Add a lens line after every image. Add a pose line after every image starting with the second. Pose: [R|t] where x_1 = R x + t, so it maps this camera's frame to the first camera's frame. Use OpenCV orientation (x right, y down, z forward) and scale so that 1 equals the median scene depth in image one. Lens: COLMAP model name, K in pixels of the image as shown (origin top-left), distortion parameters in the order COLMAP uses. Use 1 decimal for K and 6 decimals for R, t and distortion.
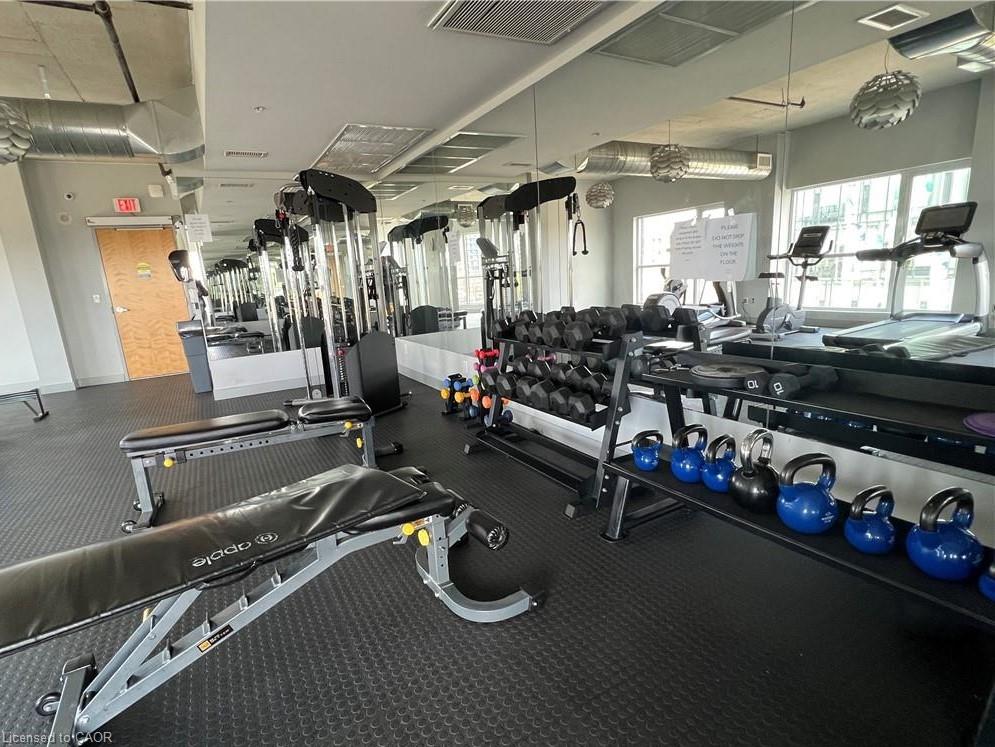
lens RADIAL K [[496.9, 0, 493.4], [0, 496.9, 375.6], [0, 0, 1]] dist [0.006657, 0.000690]
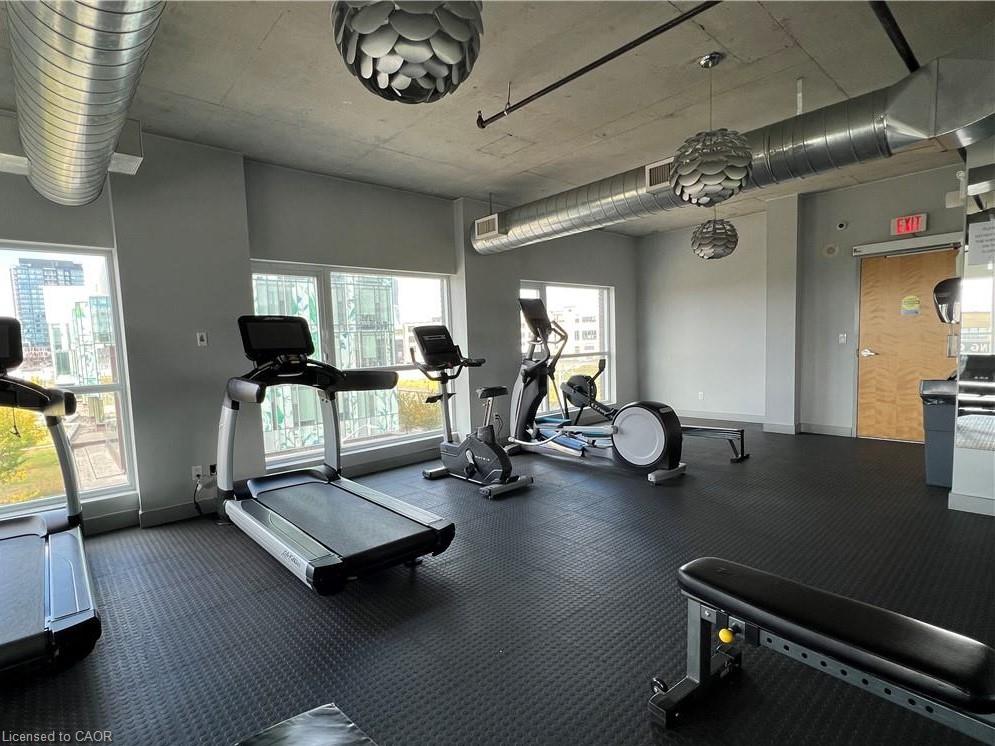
lens RADIAL K [[496.9, 0, 489.7], [0, 496.9, 378.5], [0, 0, 1]] dist [0.006657, 0.000690]
pose [[0.204617, 0.139550, -0.968843, -0.065823], [-0.184586, 0.977528, 0.101817, -0.060682], [0.961280, 0.158001, 0.225778, 0.221283]]
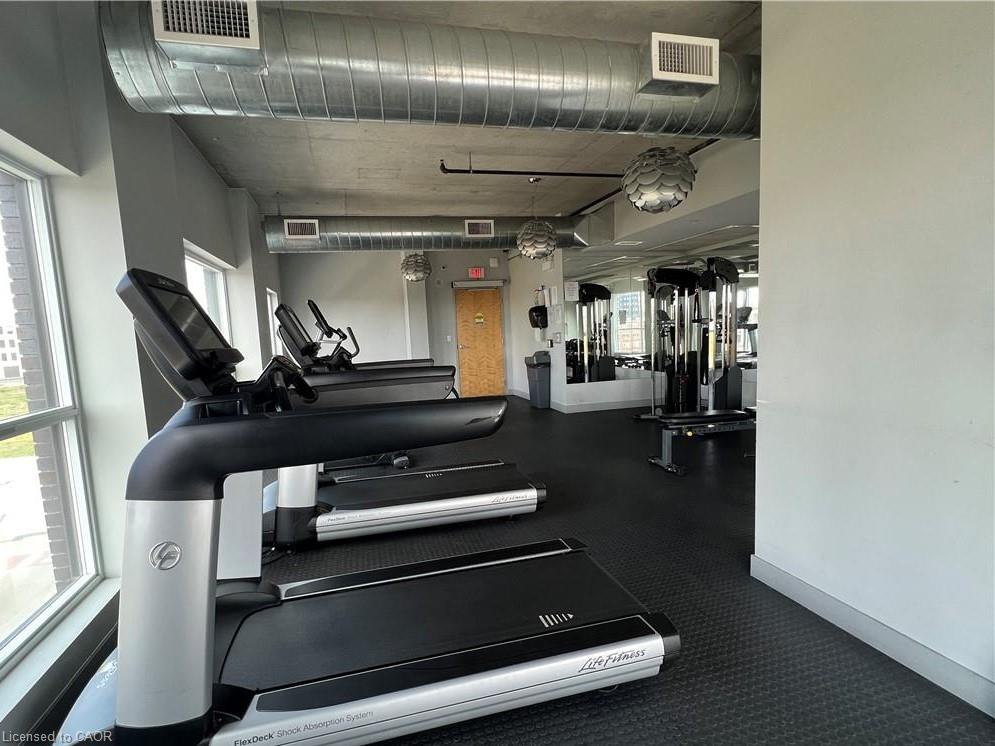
lens RADIAL K [[496.9, 0, 489.8], [0, 496.9, 379.7], [0, 0, 1]] dist [0.006657, 0.000690]
pose [[0.968024, 0.048030, -0.246218, -0.348681], [-0.070702, 0.993948, -0.084079, 0.071806], [0.240690, 0.098799, 0.965561, -0.311923]]
